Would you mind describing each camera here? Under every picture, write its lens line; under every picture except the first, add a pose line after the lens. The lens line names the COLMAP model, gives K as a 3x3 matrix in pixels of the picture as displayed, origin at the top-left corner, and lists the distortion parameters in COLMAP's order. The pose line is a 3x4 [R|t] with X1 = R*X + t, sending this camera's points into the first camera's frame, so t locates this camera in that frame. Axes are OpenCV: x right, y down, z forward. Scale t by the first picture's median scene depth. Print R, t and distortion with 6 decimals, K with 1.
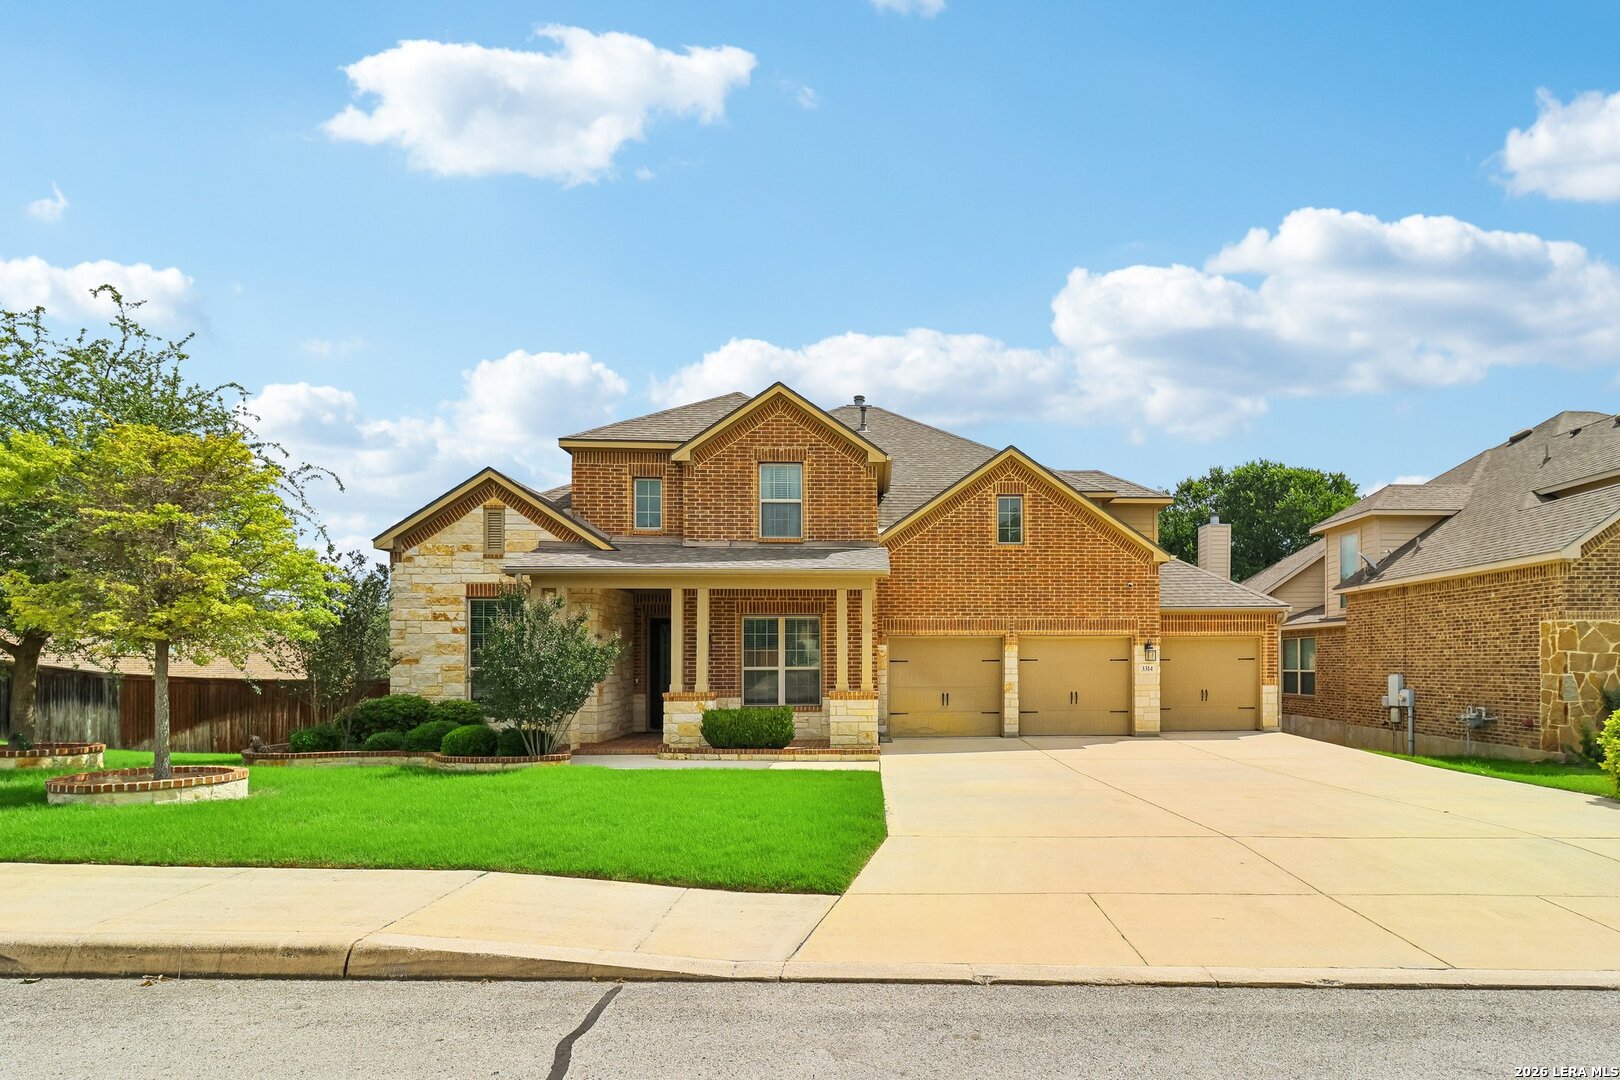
lens RADIAL K [[779.2, 0, 814.7], [0, 779.2, 658.8], [0, 0, 1]] dist [0.000713, 0.000194]
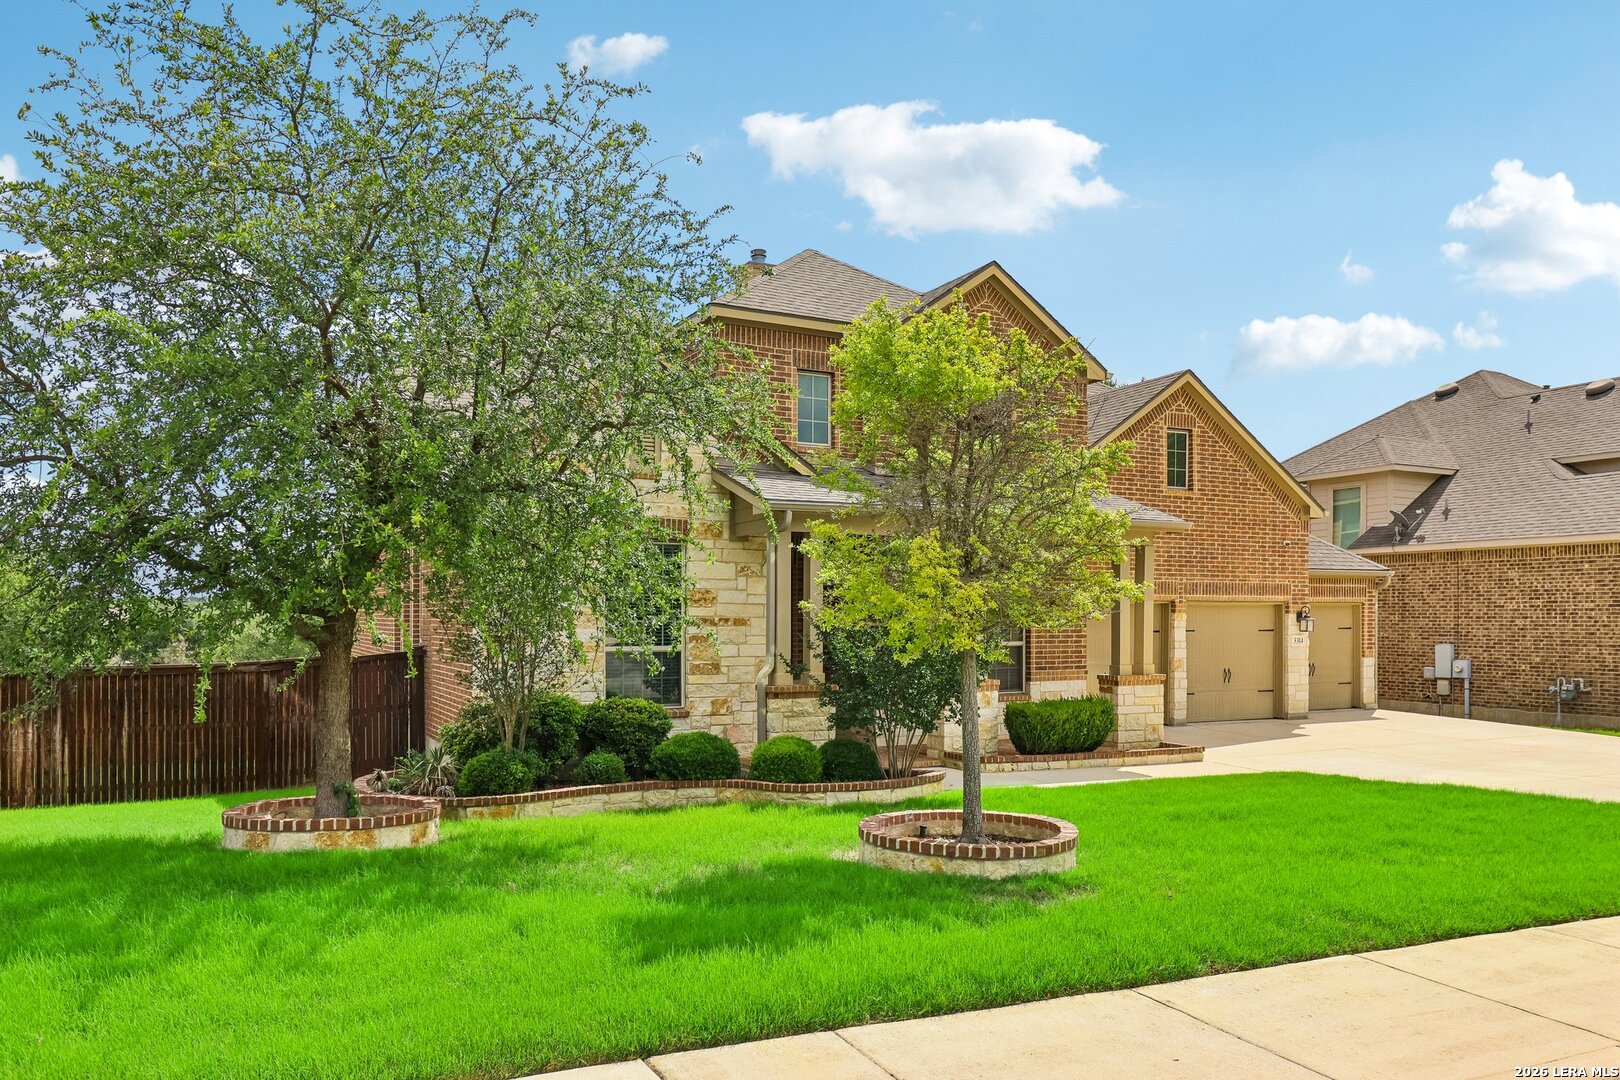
lens RADIAL K [[1147.5, 0, 805.2], [0, 1147.5, 606.0], [0, 0, 1]] dist [0.000634, -0.000898]
pose [[0.909672, 0.007139, 0.415266, -0.605105], [-0.004725, 0.999965, -0.006840, -0.014622], [-0.415301, 0.004260, 0.909674, 0.068571]]
